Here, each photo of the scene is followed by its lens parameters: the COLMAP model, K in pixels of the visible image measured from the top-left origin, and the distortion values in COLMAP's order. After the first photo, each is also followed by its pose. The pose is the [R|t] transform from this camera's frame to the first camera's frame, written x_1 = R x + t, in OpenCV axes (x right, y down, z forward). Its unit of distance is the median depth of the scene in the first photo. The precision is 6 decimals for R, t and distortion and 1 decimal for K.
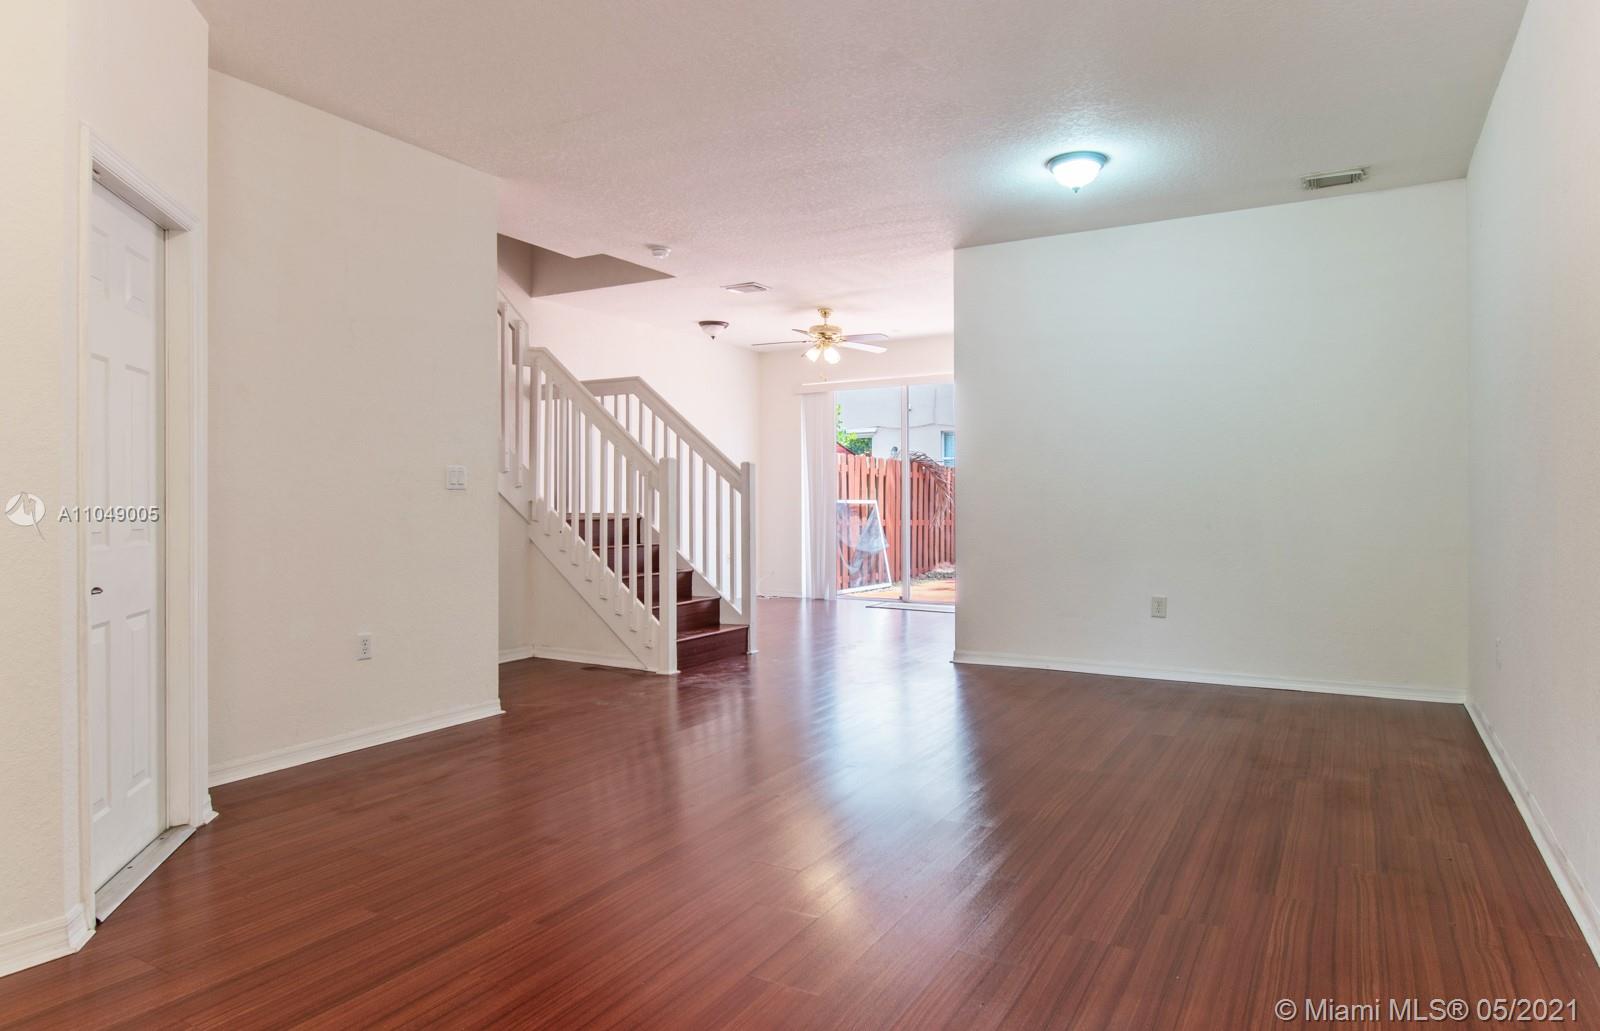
lens RADIAL K [[978.0, 0, 739.1], [0, 978.0, 539.4], [0, 0, 1]] dist [-0.002075, -0.000251]
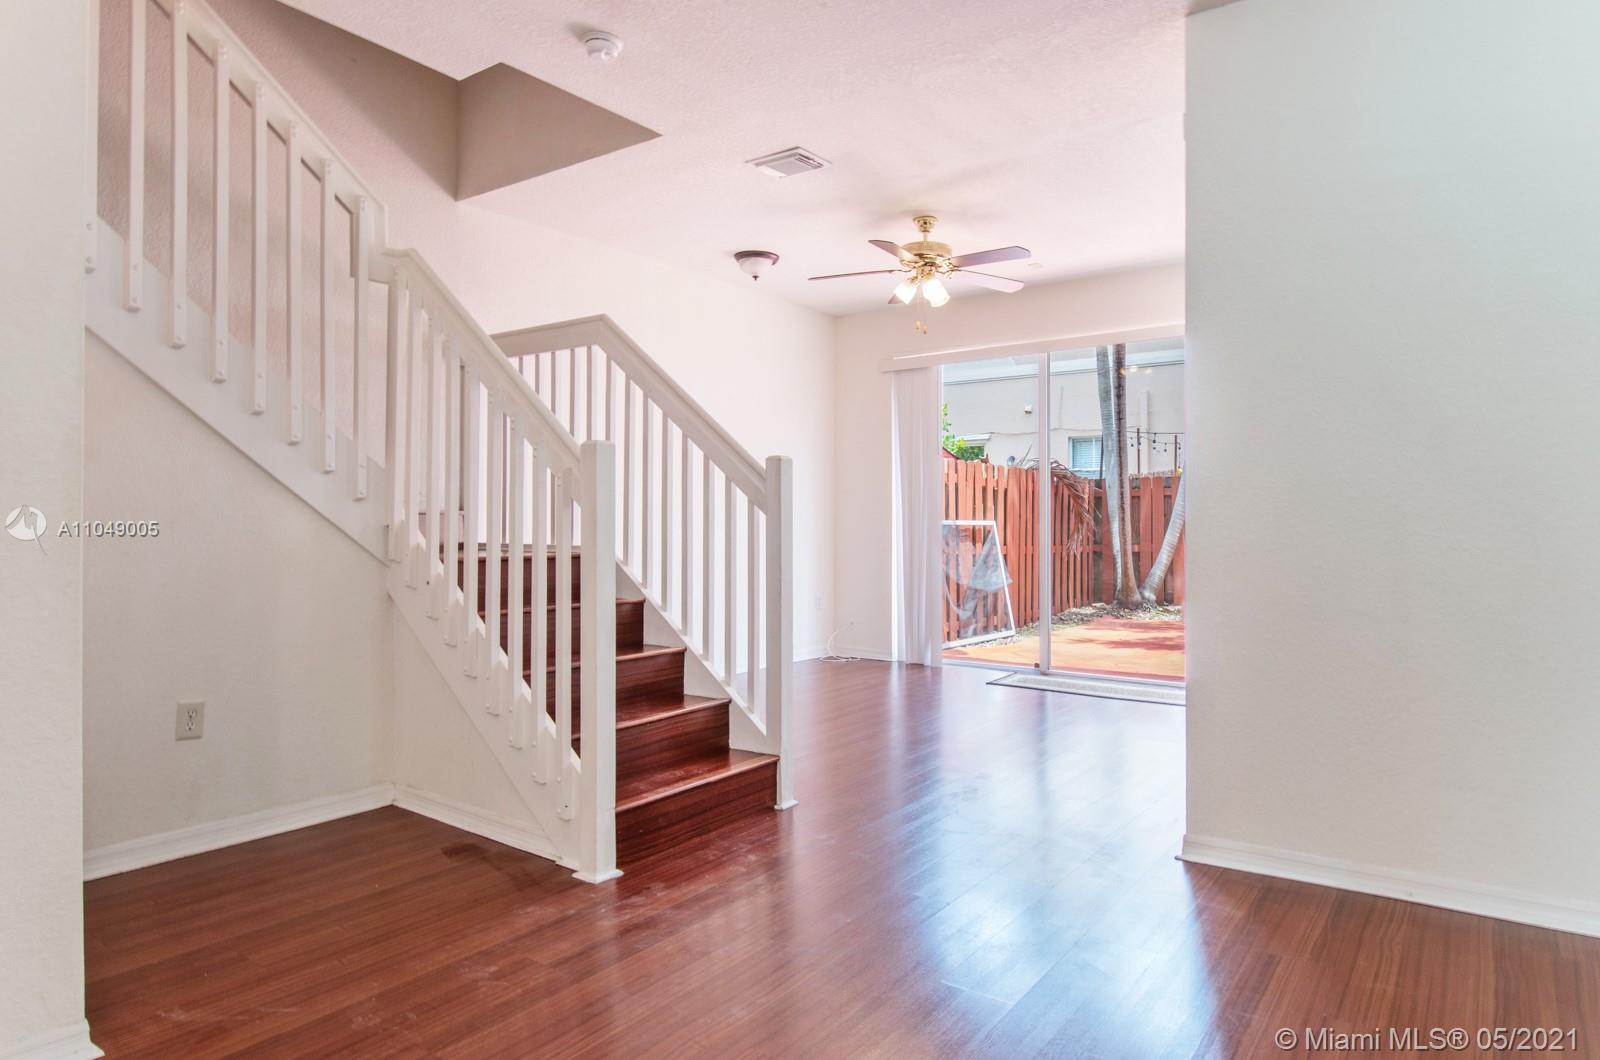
lens RADIAL K [[973.0, 0, 780.6], [0, 973.0, 521.6], [0, 0, 1]] dist [-0.015514, -0.001312]
pose [[0.997847, 0.007581, -0.065150, 0.025260], [-0.009743, 0.999410, -0.032932, -0.013957], [0.064862, 0.033496, 0.997332, 0.253913]]
